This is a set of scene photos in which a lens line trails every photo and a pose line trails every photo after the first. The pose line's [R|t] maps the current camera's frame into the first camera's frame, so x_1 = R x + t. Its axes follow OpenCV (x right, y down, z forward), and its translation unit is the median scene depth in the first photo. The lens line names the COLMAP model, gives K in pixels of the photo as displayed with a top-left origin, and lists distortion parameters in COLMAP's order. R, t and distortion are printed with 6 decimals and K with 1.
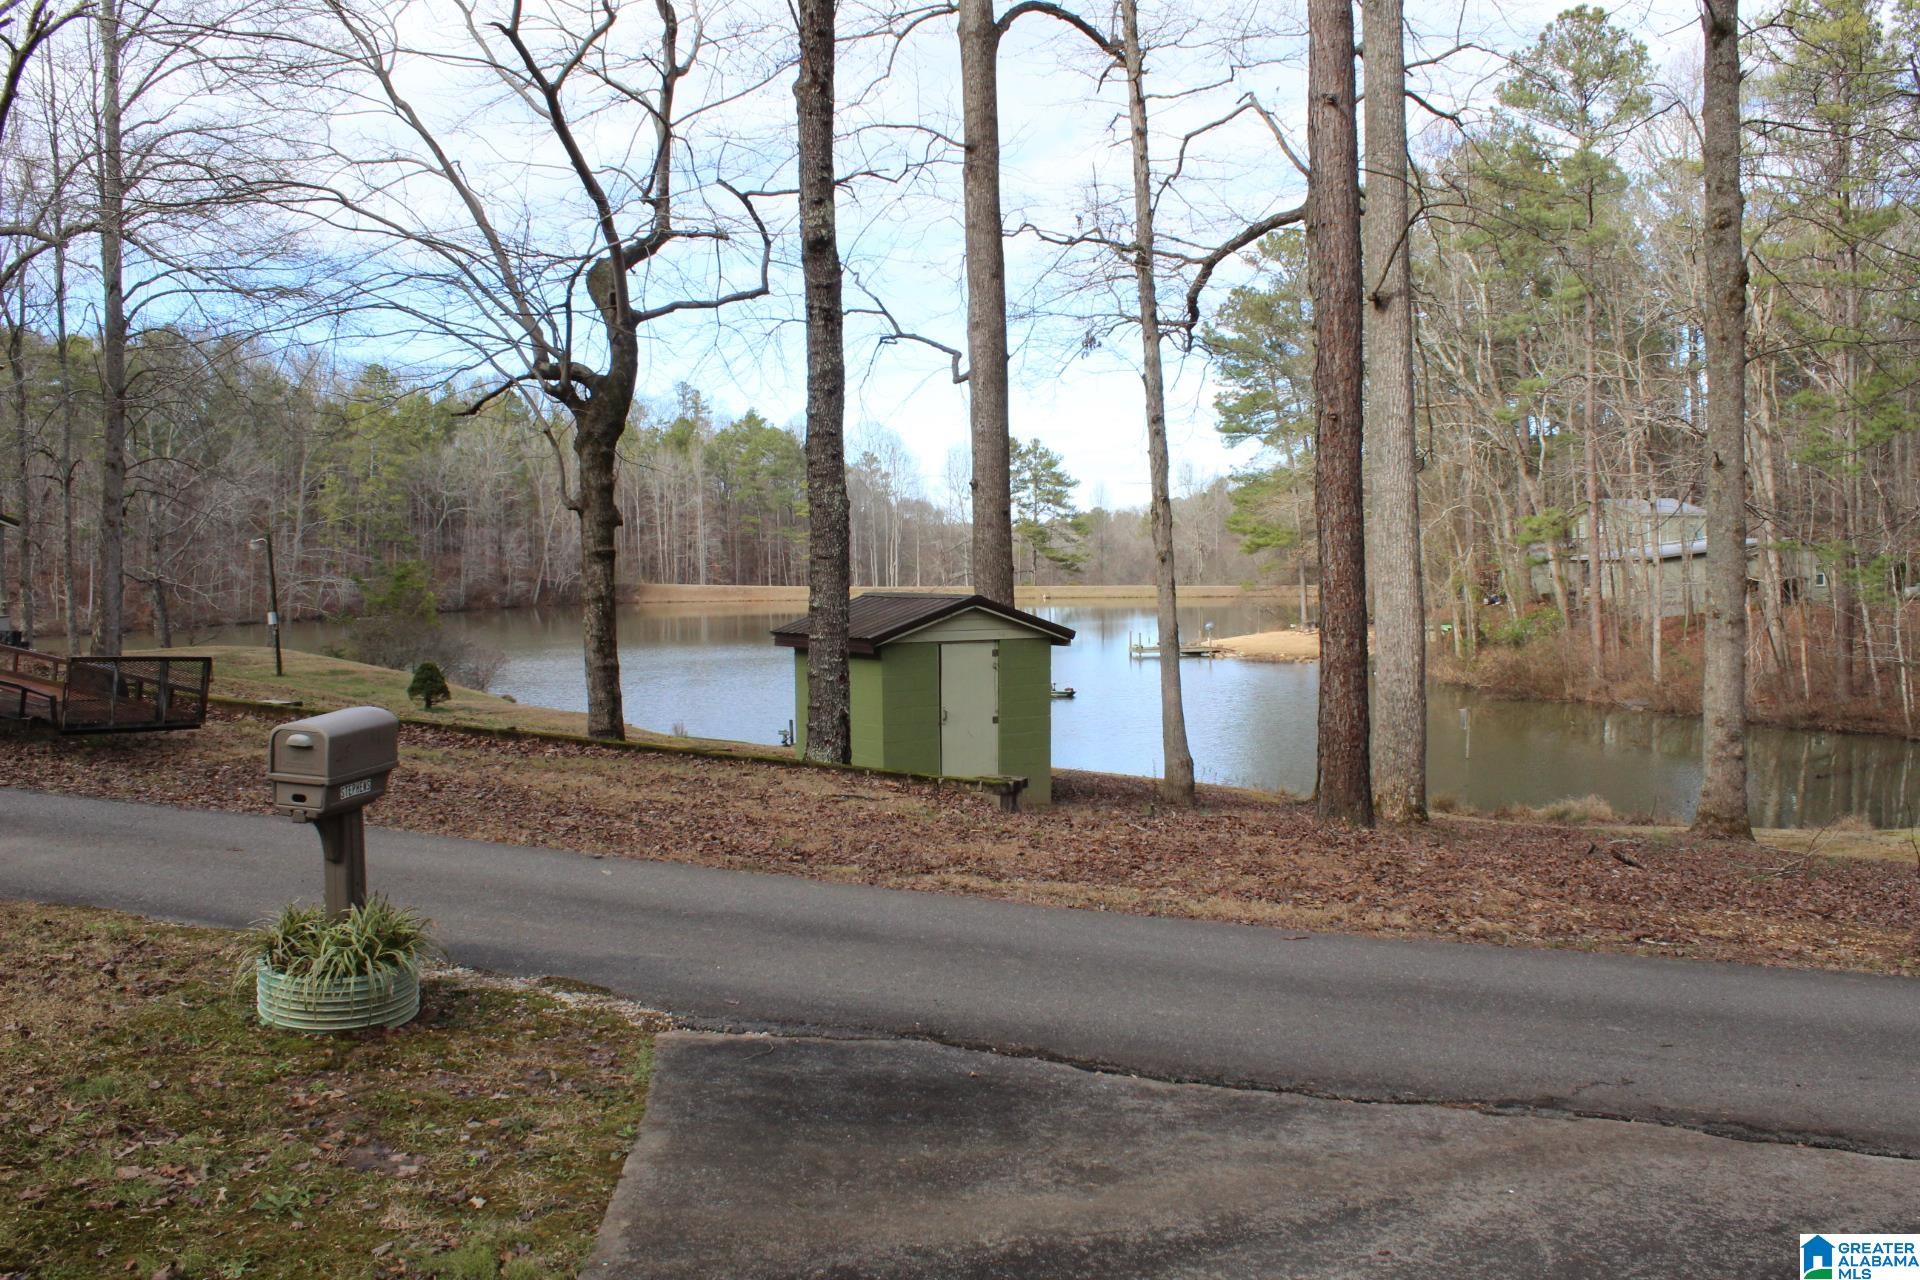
lens RADIAL K [[1568.2, 0, 960.0], [0, 1568.2, 640.0], [0, 0, 1]] dist [-0.145326, 0.104347]
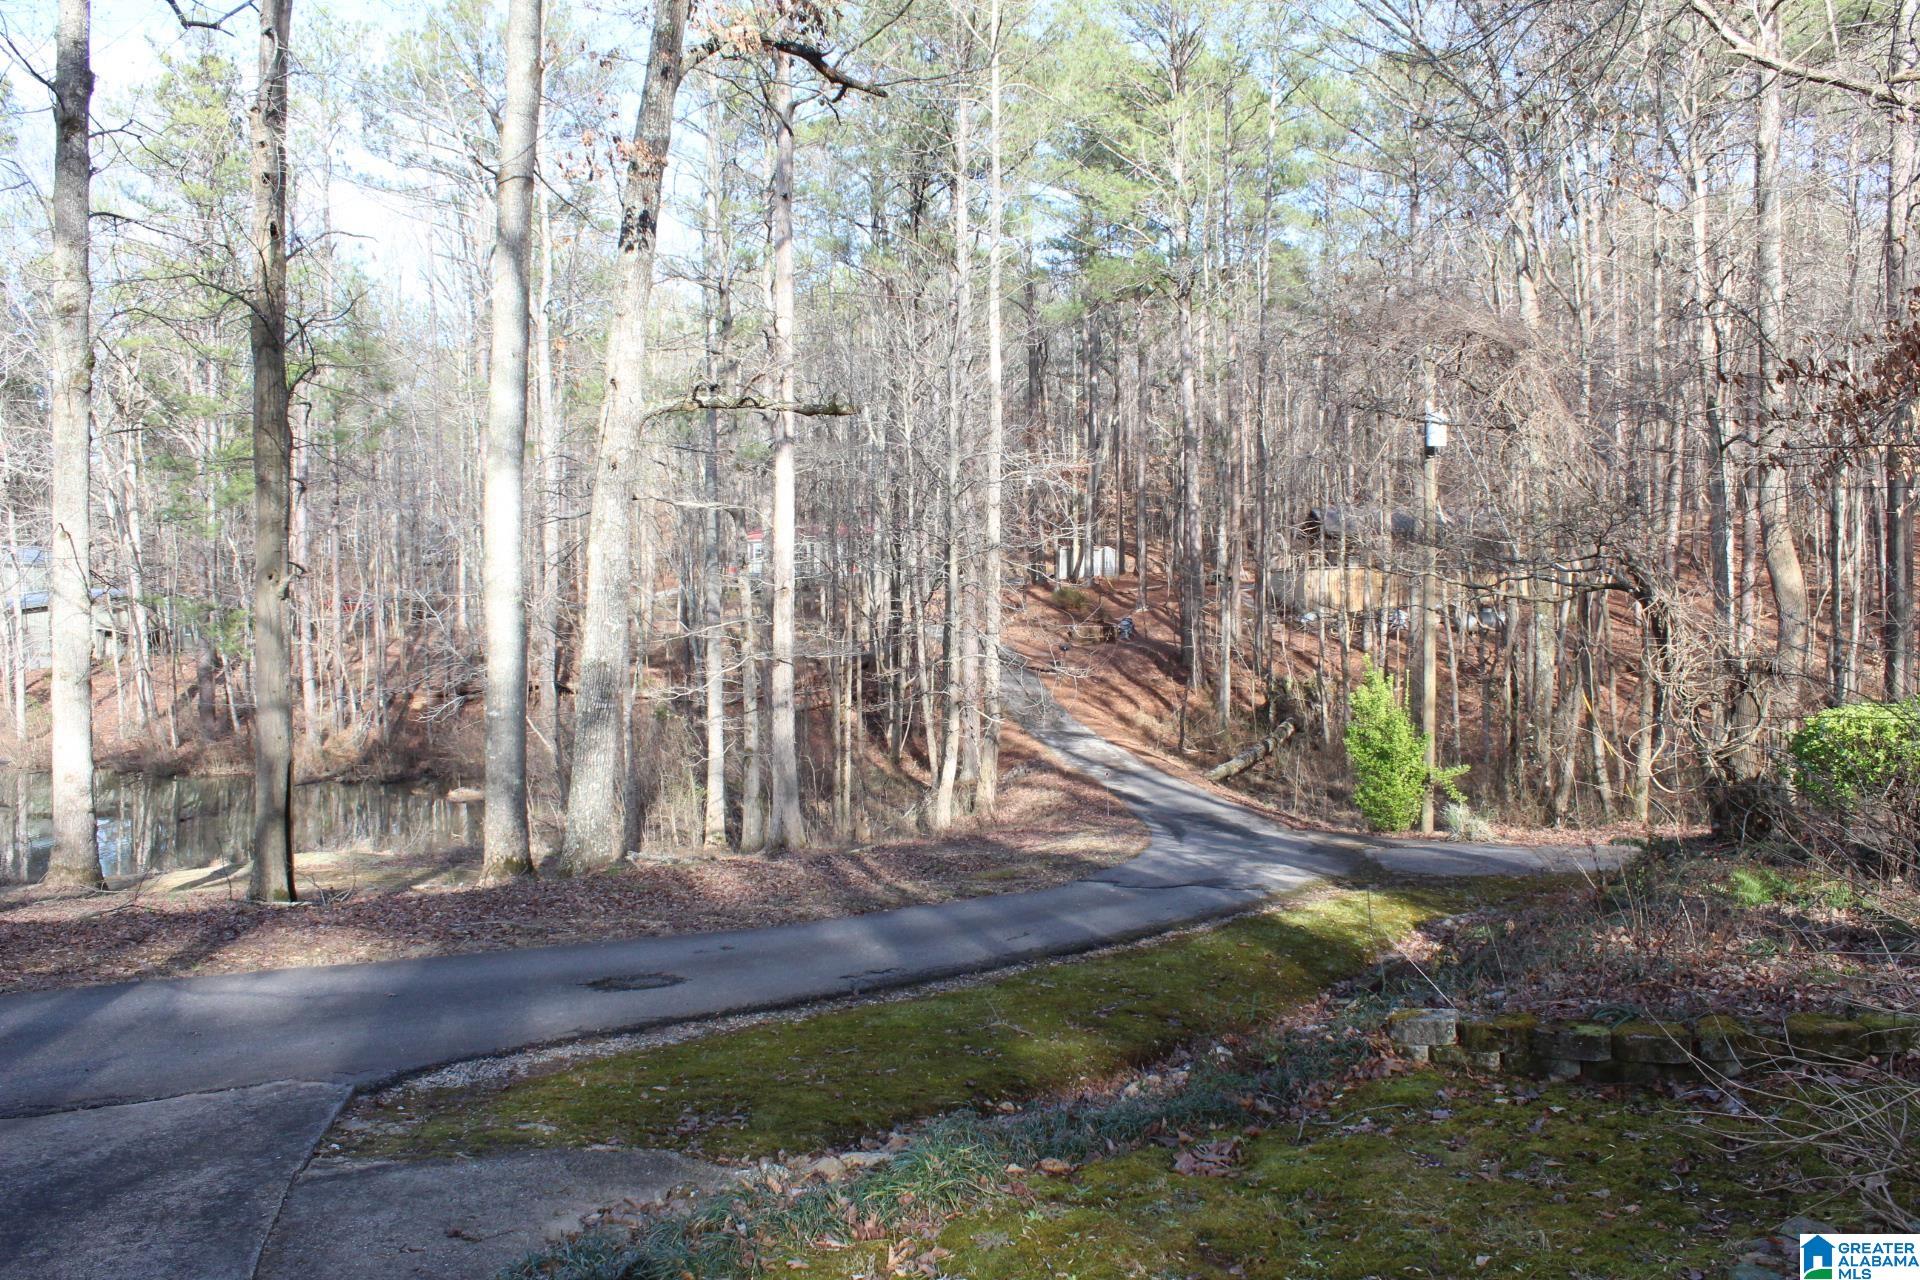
lens RADIAL K [[1568.2, 0, 960.0], [0, 1568.2, 640.0], [0, 0, 1]] dist [-0.145326, 0.104347]
pose [[0.556358, -0.006322, 0.830919, -0.023749], [0.030667, 0.999446, -0.012930, -0.008488], [-0.830376, 0.032675, 0.556244, -0.091201]]
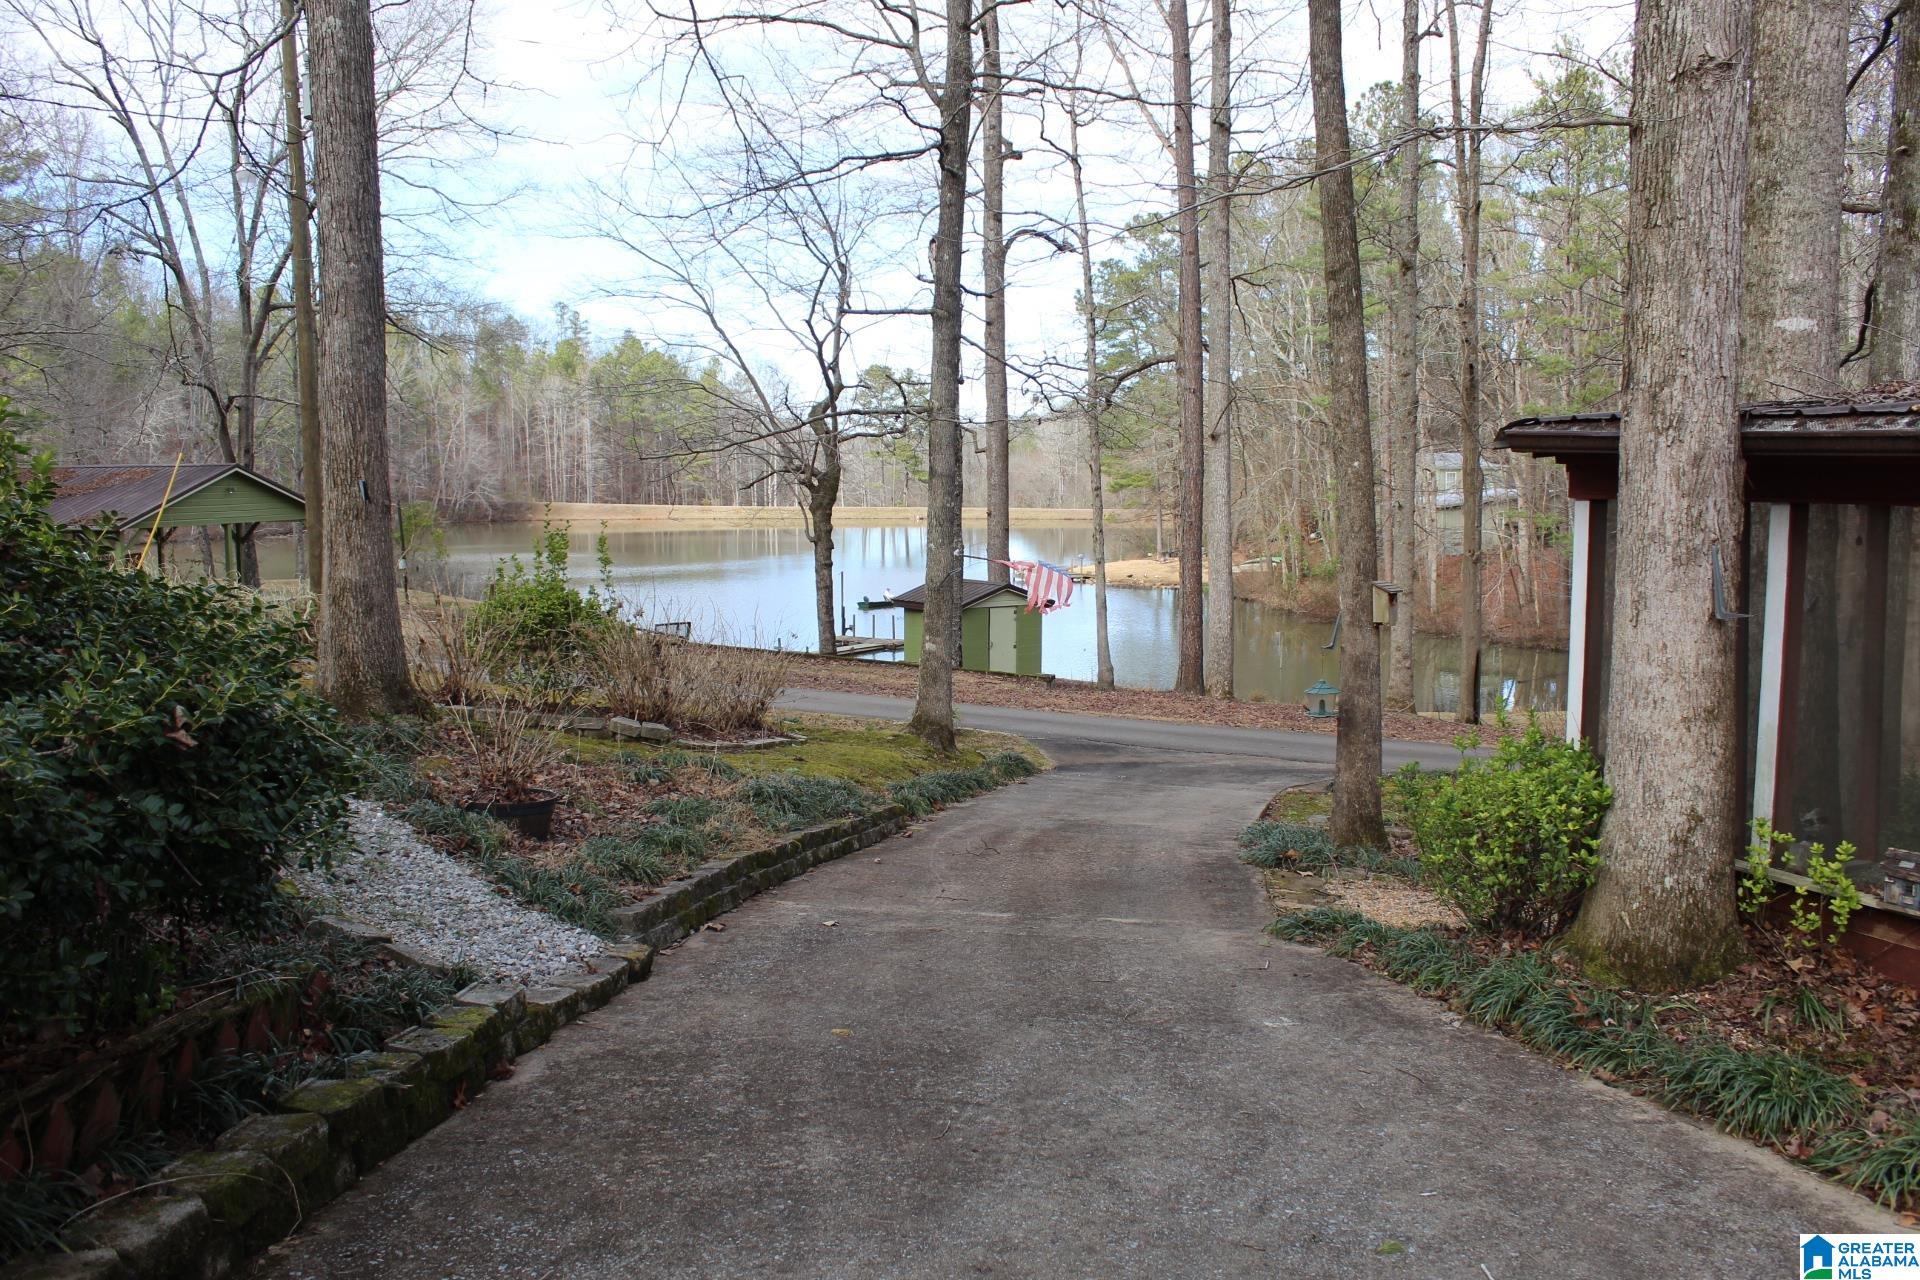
lens RADIAL K [[1568.2, 0, 960.0], [0, 1568.2, 640.0], [0, 0, 1]] dist [-0.145326, 0.104347]
pose [[0.995552, 0.001285, 0.094203, -0.187427], [-0.006675, 0.998356, 0.056927, -0.055666], [-0.093975, -0.057303, 0.993924, -0.756866]]
